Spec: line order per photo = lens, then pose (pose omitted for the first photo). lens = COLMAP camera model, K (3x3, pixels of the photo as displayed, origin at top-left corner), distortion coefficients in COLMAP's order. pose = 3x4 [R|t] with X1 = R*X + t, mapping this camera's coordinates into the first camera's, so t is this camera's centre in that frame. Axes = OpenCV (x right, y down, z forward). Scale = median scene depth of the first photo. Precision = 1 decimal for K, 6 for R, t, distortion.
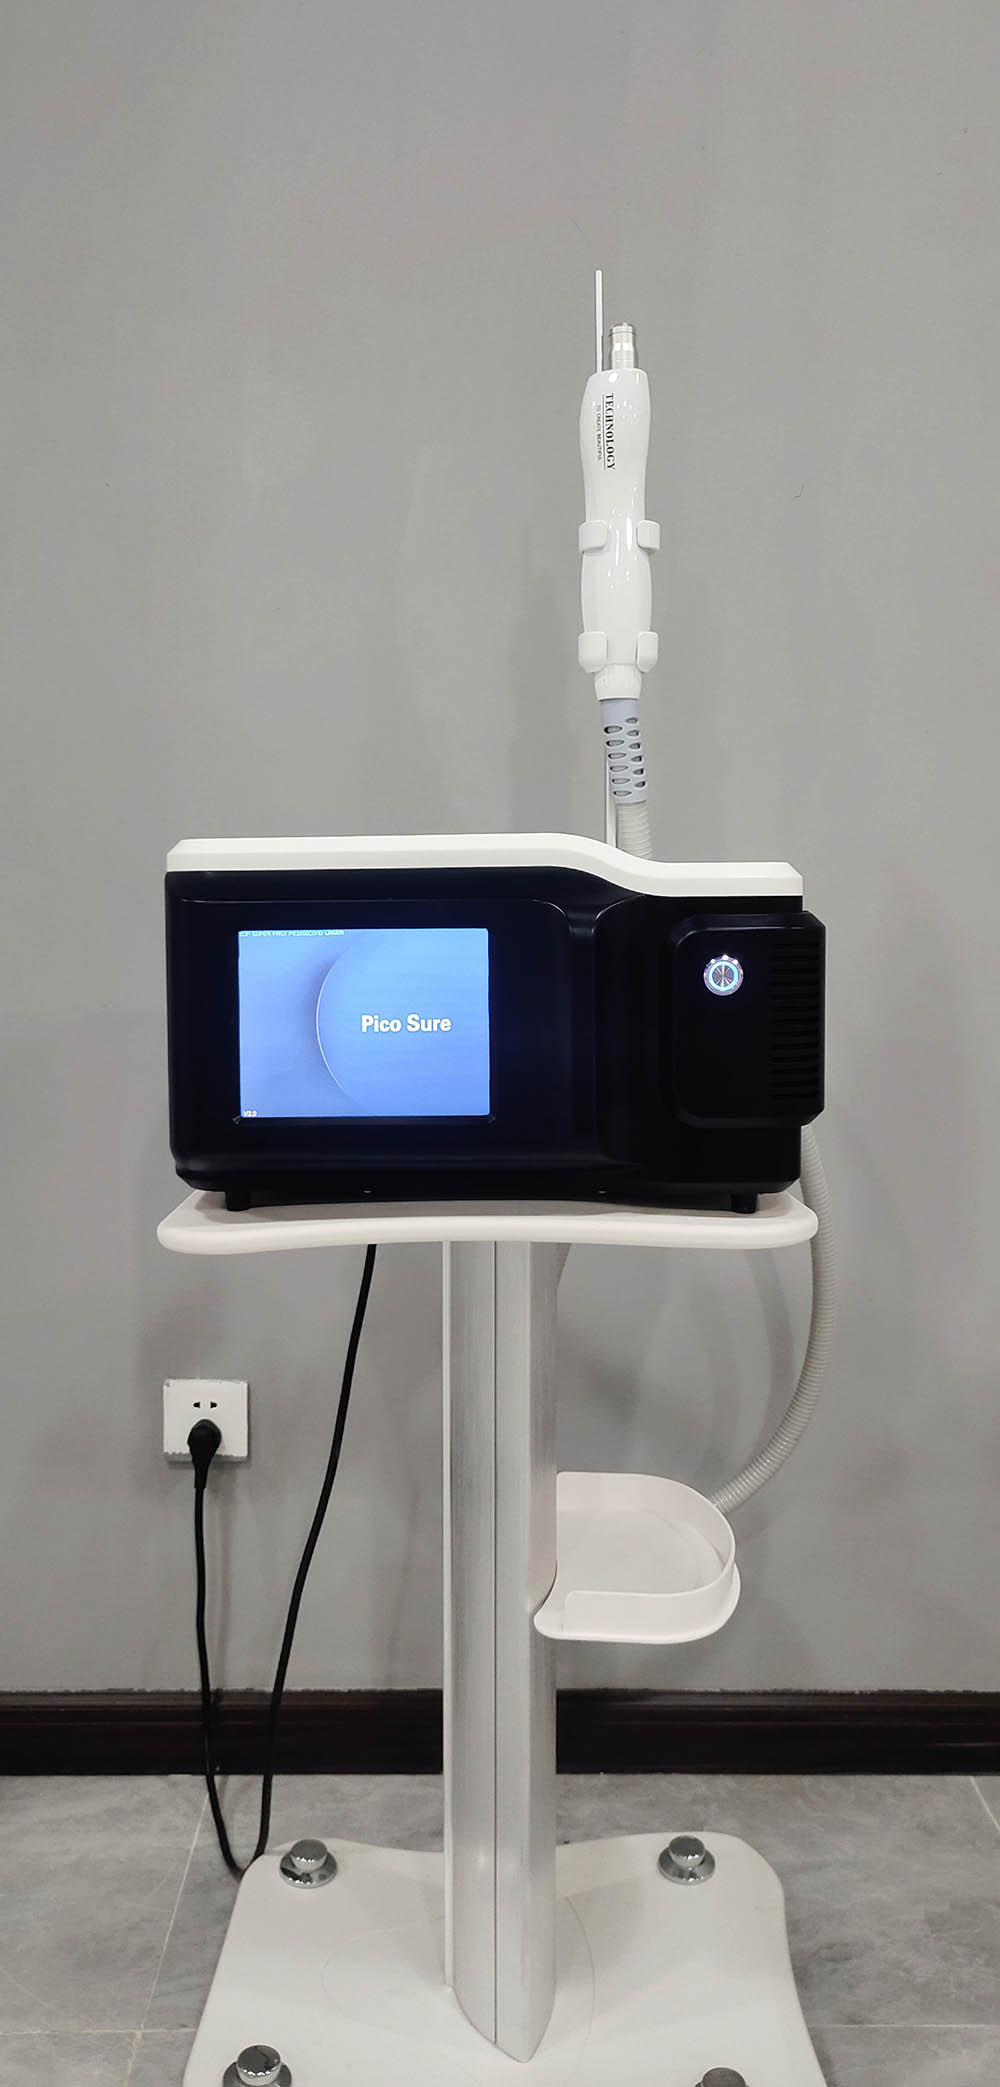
lens RADIAL K [[1636.9, 0, 502.7], [0, 1636.9, 996.6], [0, 0, 1]] dist [-0.003058, -0.003670]
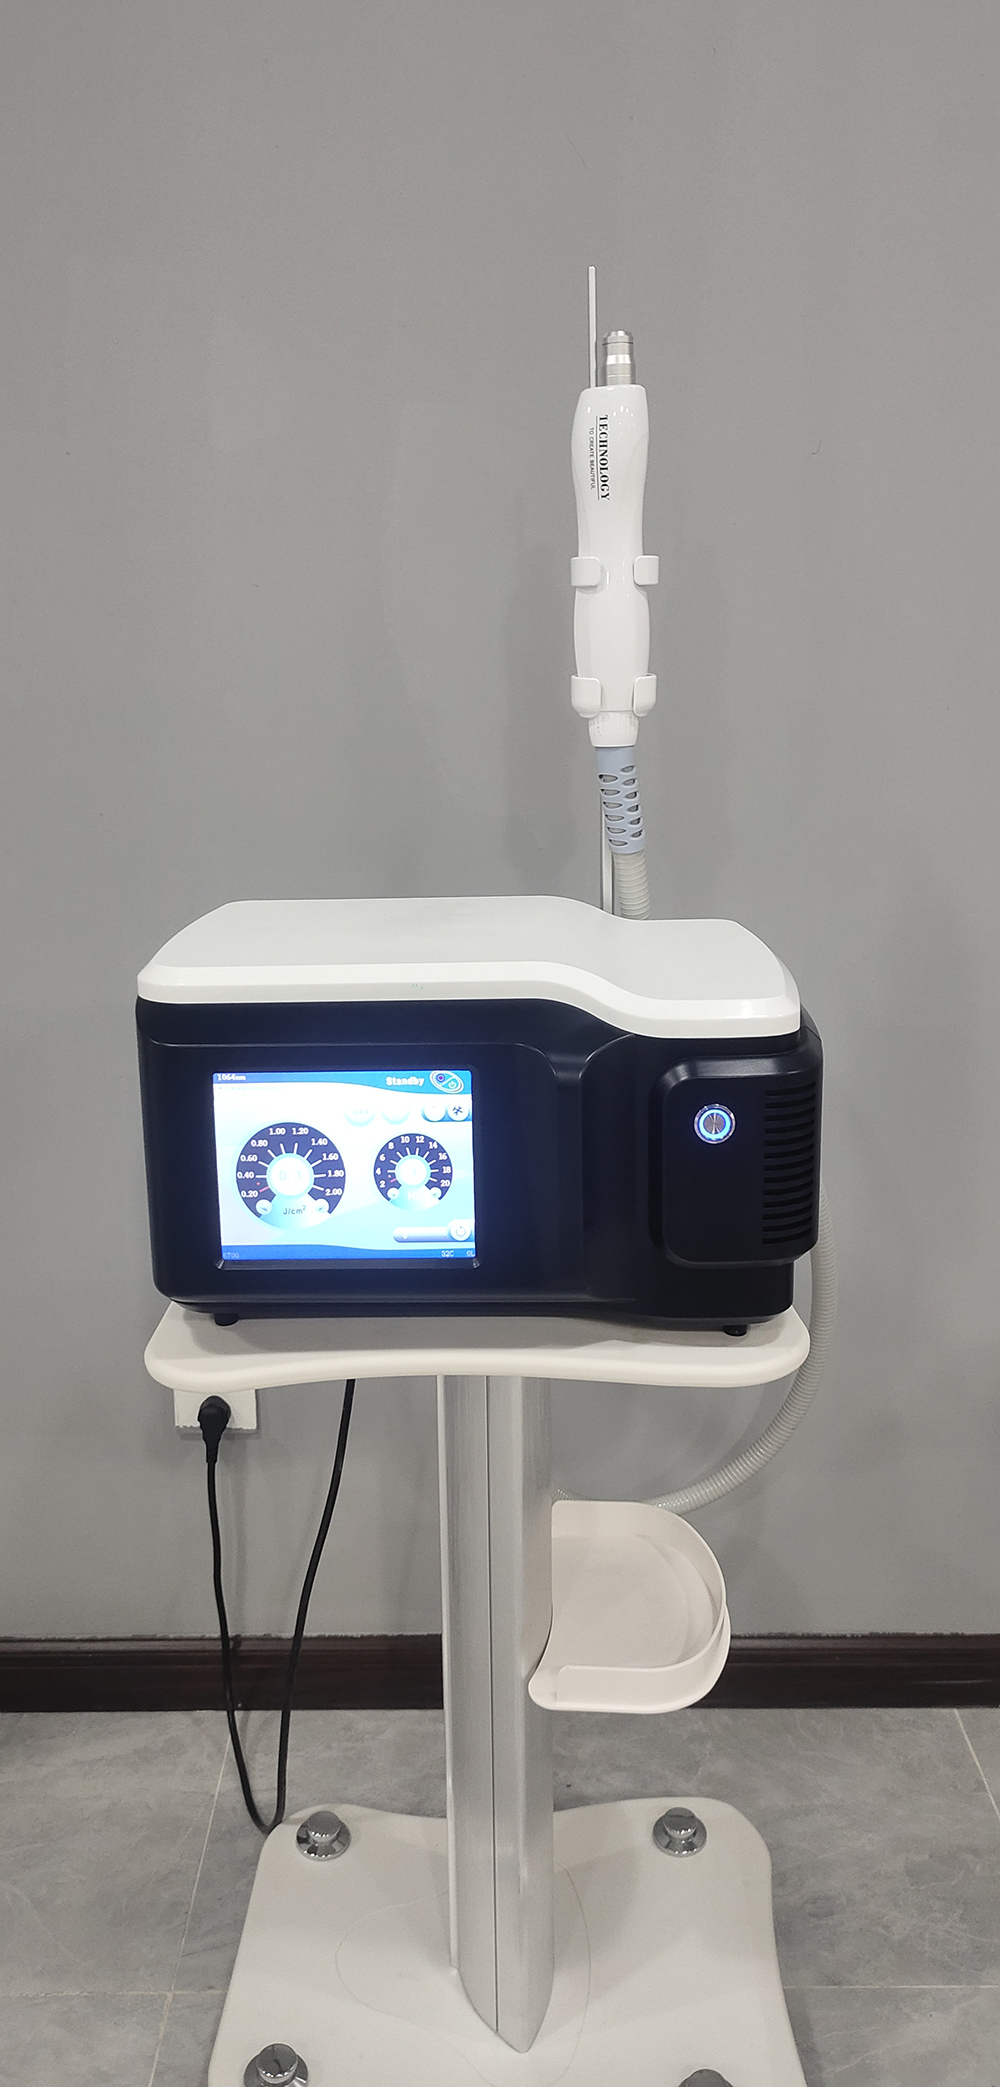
lens RADIAL K [[1636.9, 0, 502.7], [0, 1636.9, 996.6], [0, 0, 1]] dist [-0.003058, -0.003670]
pose [[0.999860, -0.008589, -0.014367, 0.016725], [0.010840, 0.986263, 0.164827, -0.171304], [0.012754, -0.164960, 0.986218, 0.040829]]
